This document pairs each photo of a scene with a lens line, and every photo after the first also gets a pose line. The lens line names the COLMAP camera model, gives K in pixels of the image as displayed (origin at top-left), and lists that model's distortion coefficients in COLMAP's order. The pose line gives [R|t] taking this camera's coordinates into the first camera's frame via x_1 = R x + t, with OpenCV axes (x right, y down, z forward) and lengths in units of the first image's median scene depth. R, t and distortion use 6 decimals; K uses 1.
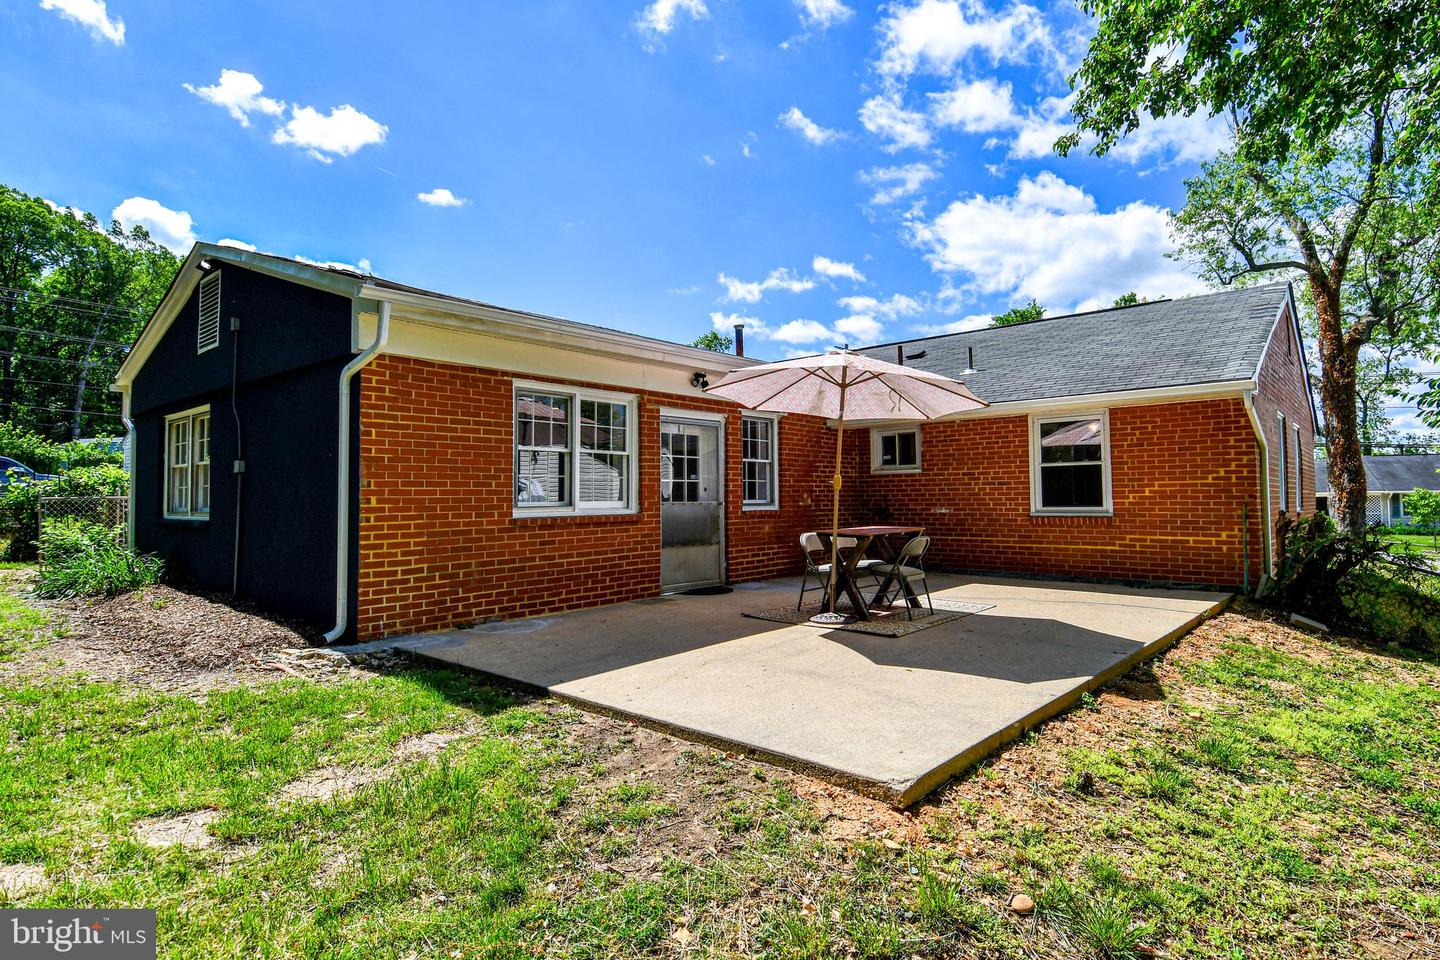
lens RADIAL K [[740.0, 0, 714.1], [0, 740.0, 442.1], [0, 0, 1]] dist [0.064819, -0.030008]
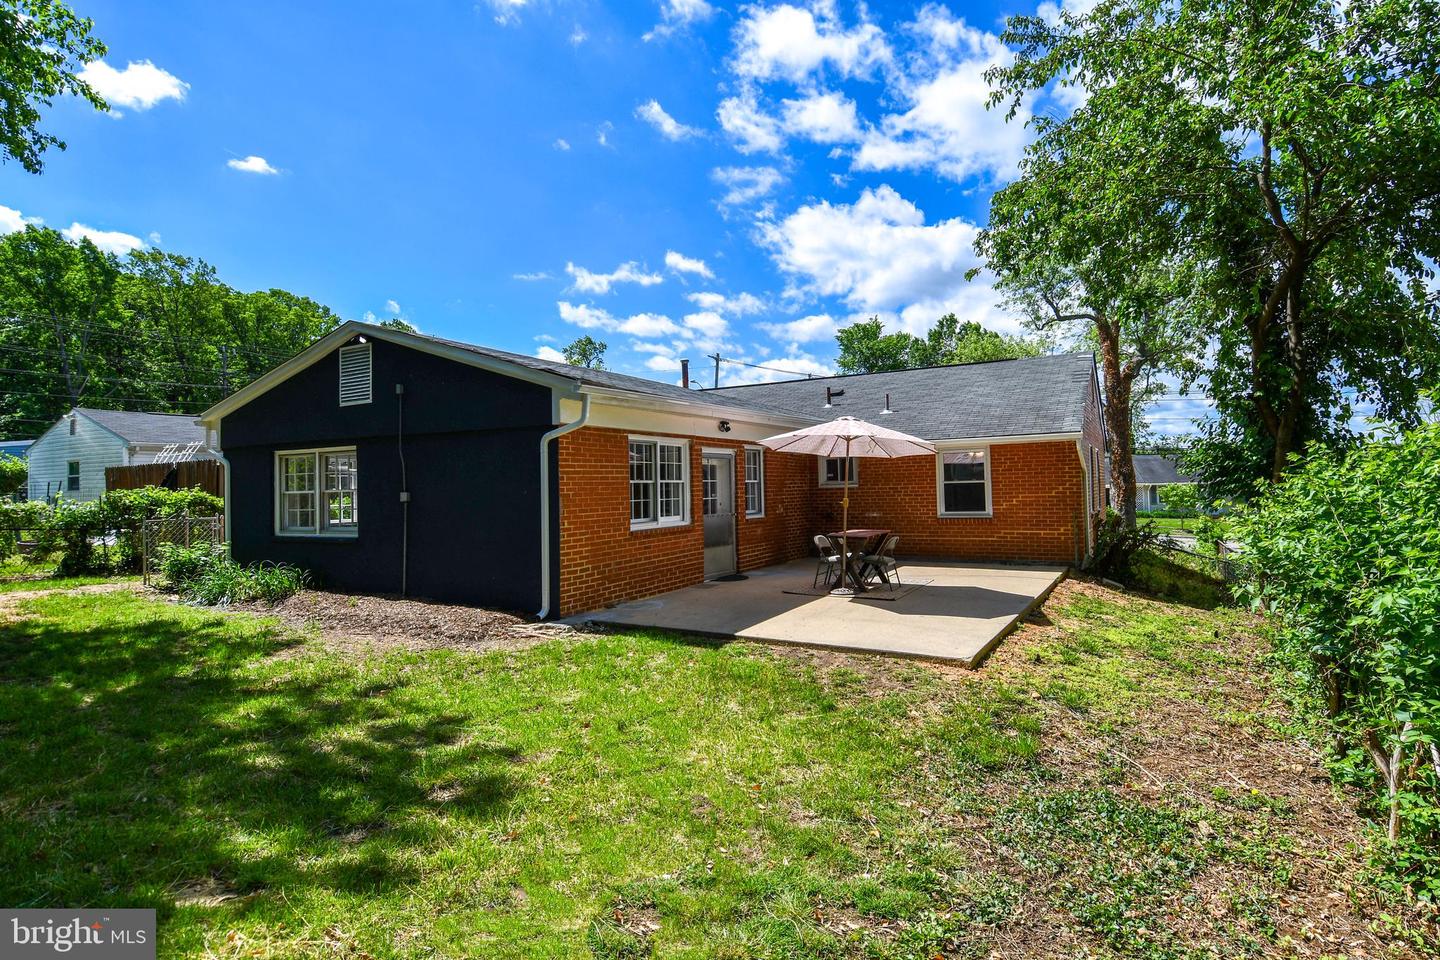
lens RADIAL K [[717.2, 0, 720.0], [0, 717.2, 480.0], [0, 0, 1]] dist [0.135474, -0.049976]
pose [[0.979301, -0.010243, 0.202148, -0.281763], [-0.001997, 0.998181, 0.060254, -0.060315], [-0.202397, -0.059410, 0.977500, -0.287701]]
